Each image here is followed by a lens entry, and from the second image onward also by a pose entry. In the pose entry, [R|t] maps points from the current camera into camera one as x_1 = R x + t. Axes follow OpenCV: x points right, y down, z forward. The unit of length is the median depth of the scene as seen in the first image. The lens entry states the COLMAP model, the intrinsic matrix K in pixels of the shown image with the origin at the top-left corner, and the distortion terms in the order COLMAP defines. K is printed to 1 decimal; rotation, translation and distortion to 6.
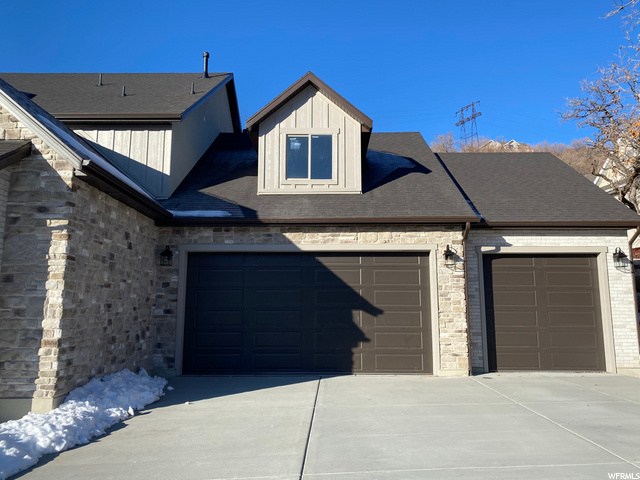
lens RADIAL K [[509.9, 0, 321.9], [0, 509.9, 230.5], [0, 0, 1]] dist [0.095209, -0.134104]
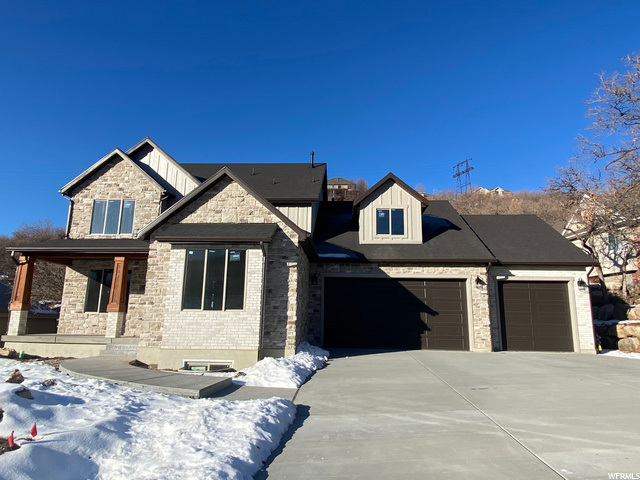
lens RADIAL K [[403.0, 0, 320.0], [0, 403.0, 240.0], [0, 0, 1]] dist [0.097529, -0.110672]
pose [[0.998547, 0.005733, -0.053589, -0.205989], [-0.007831, 0.999207, -0.039037, -0.031962], [0.053322, 0.039400, 0.997800, -0.391267]]
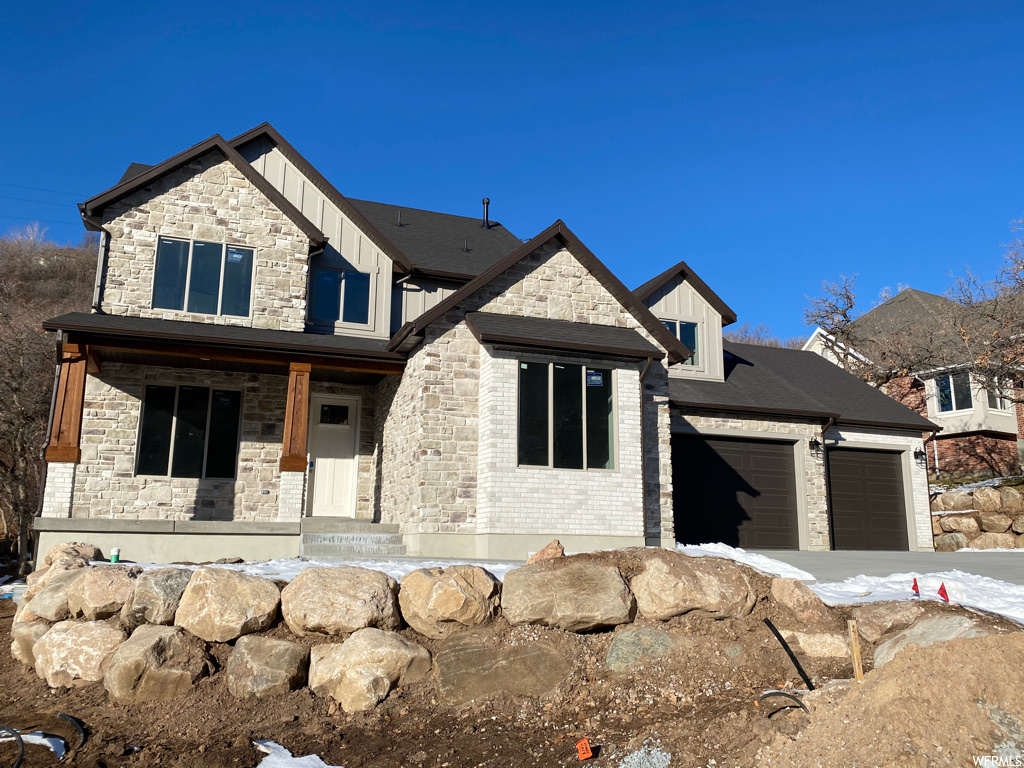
lens RADIAL K [[815.8, 0, 515.1], [0, 815.8, 368.9], [0, 0, 1]] dist [0.095209, -0.134104]
pose [[0.931254, 0.087363, 0.353743, -1.008061], [-0.069038, 0.995551, -0.064122, 0.041478], [-0.357771, 0.035292, 0.933142, -0.463942]]
